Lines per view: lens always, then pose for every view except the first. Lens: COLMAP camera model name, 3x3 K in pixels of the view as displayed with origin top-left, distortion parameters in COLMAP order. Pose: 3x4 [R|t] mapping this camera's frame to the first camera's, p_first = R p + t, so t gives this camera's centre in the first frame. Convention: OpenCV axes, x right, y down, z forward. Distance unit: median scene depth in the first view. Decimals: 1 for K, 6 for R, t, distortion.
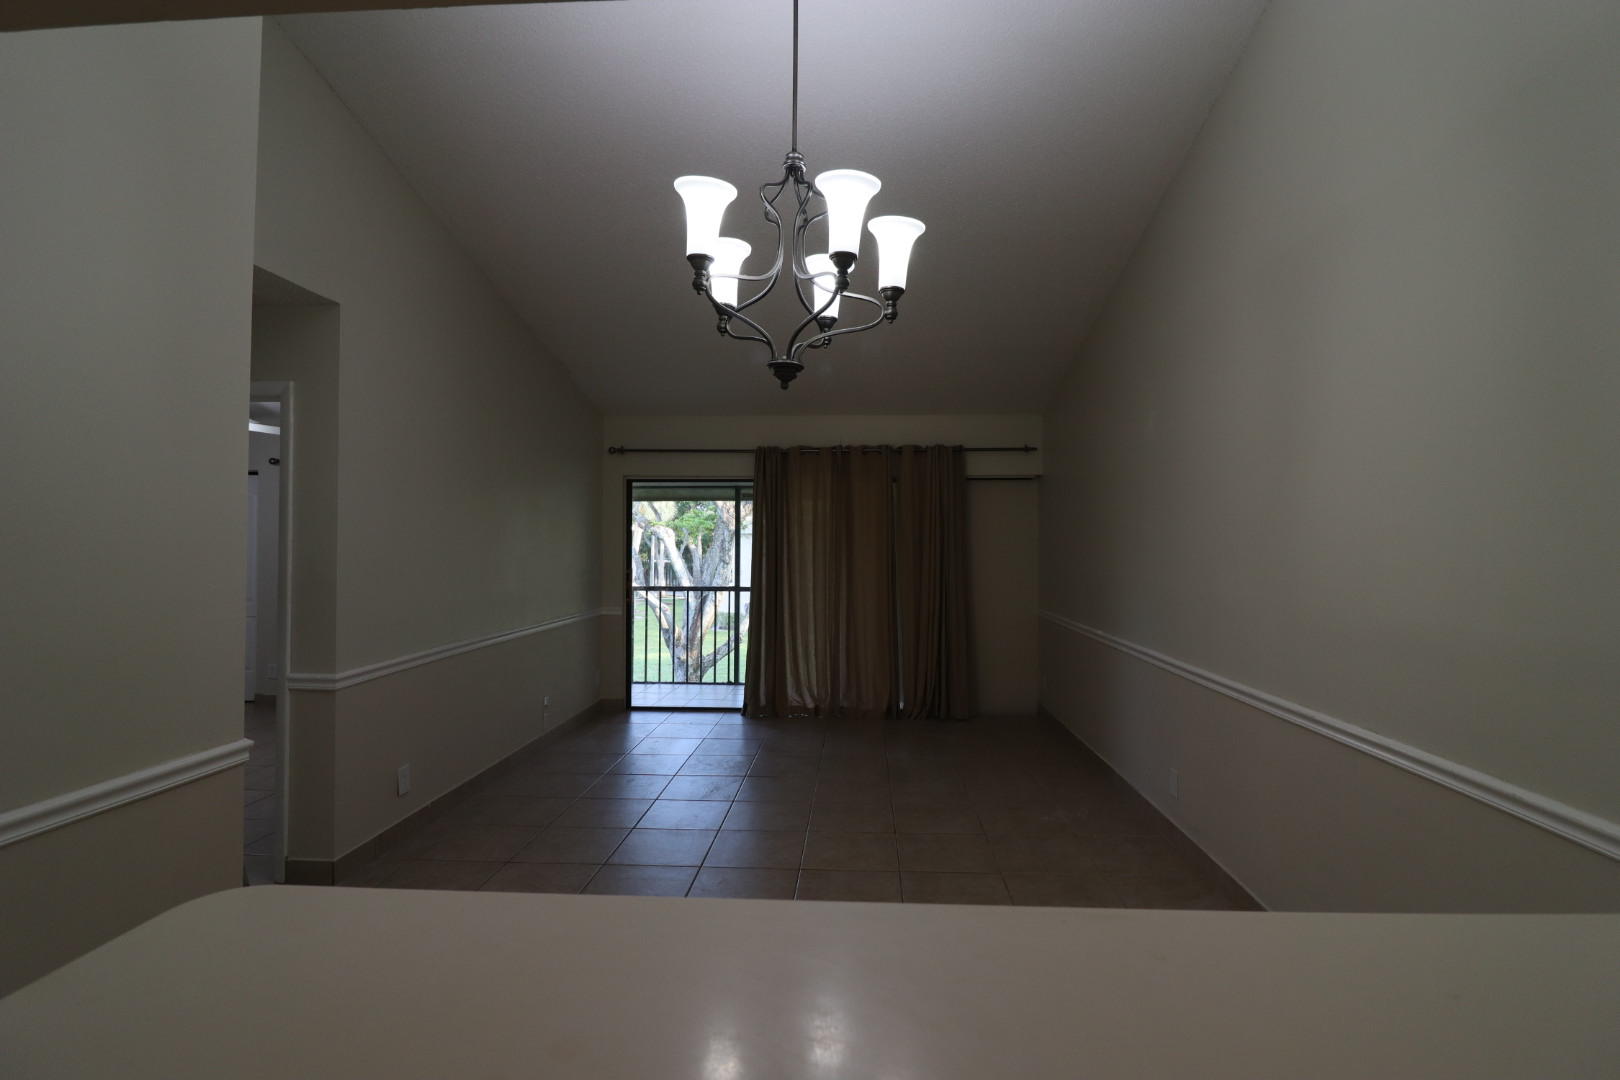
lens RADIAL K [[787.8, 0, 812.2], [0, 787.8, 541.0], [0, 0, 1]] dist [-0.006663, -0.004269]
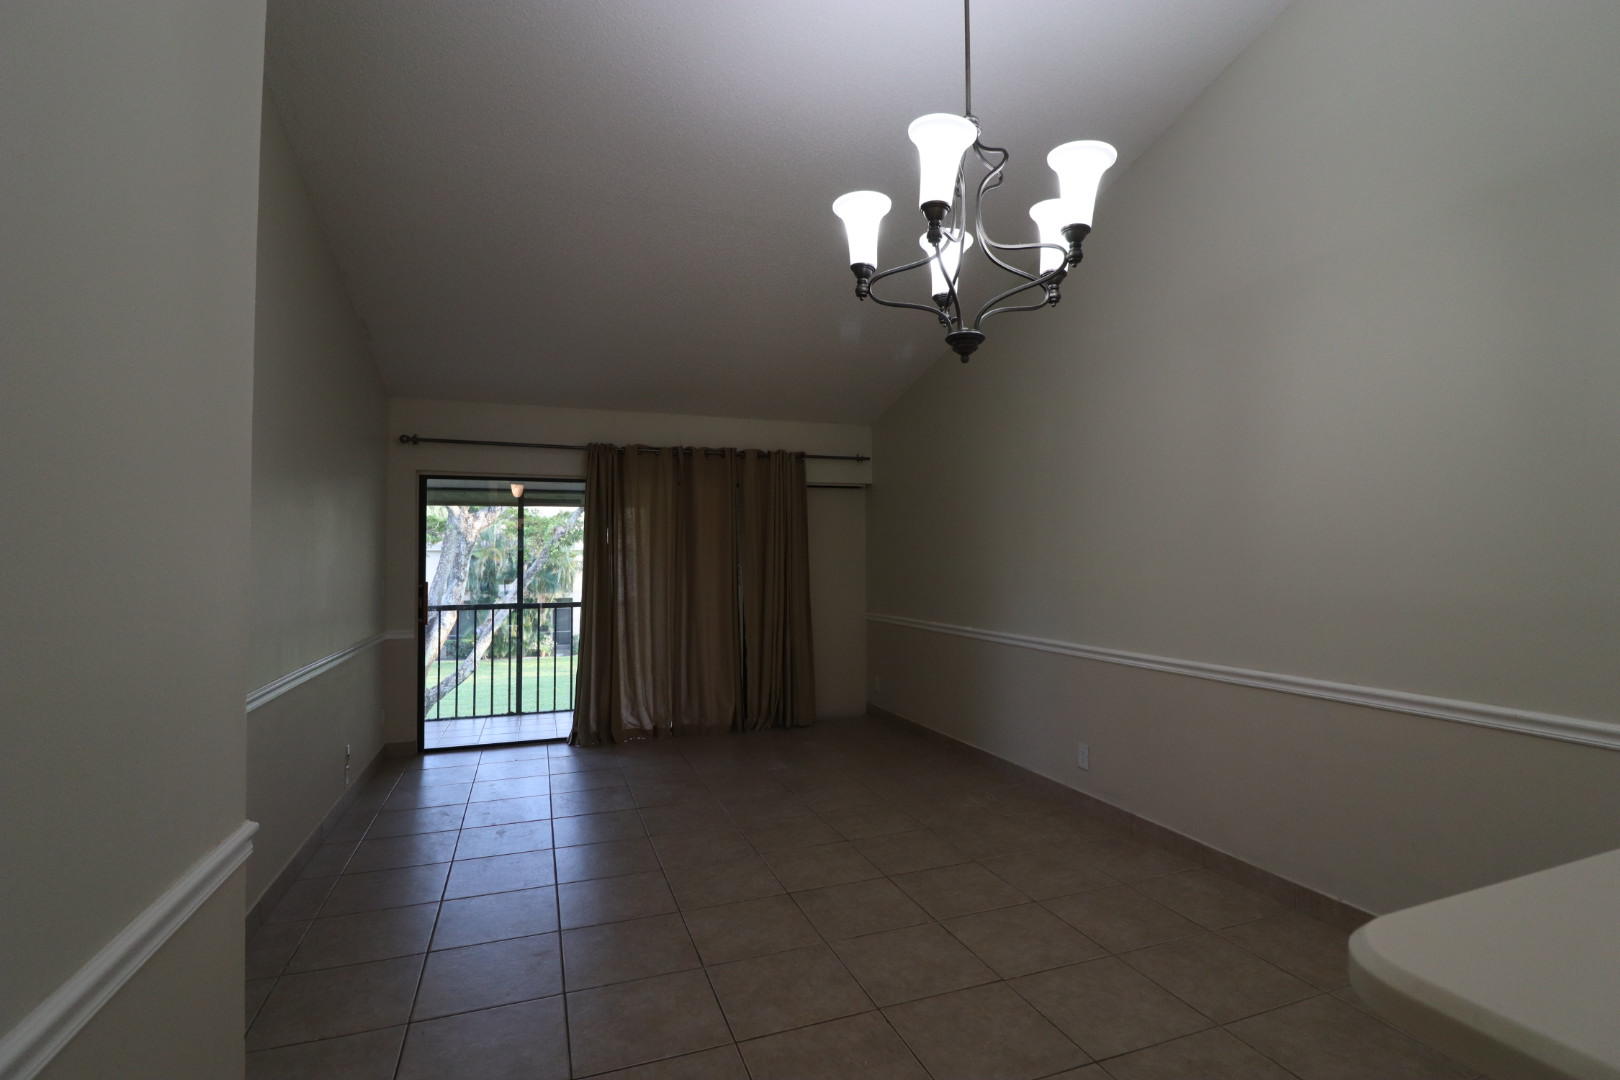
lens RADIAL K [[787.8, 0, 822.1], [0, 787.8, 538.2], [0, 0, 1]] dist [-0.006663, -0.004269]
pose [[0.911469, 0.002110, 0.411364, -0.198345], [0.009106, 0.999638, -0.025304, 0.013964], [-0.411268, 0.026810, 0.911120, 0.074478]]
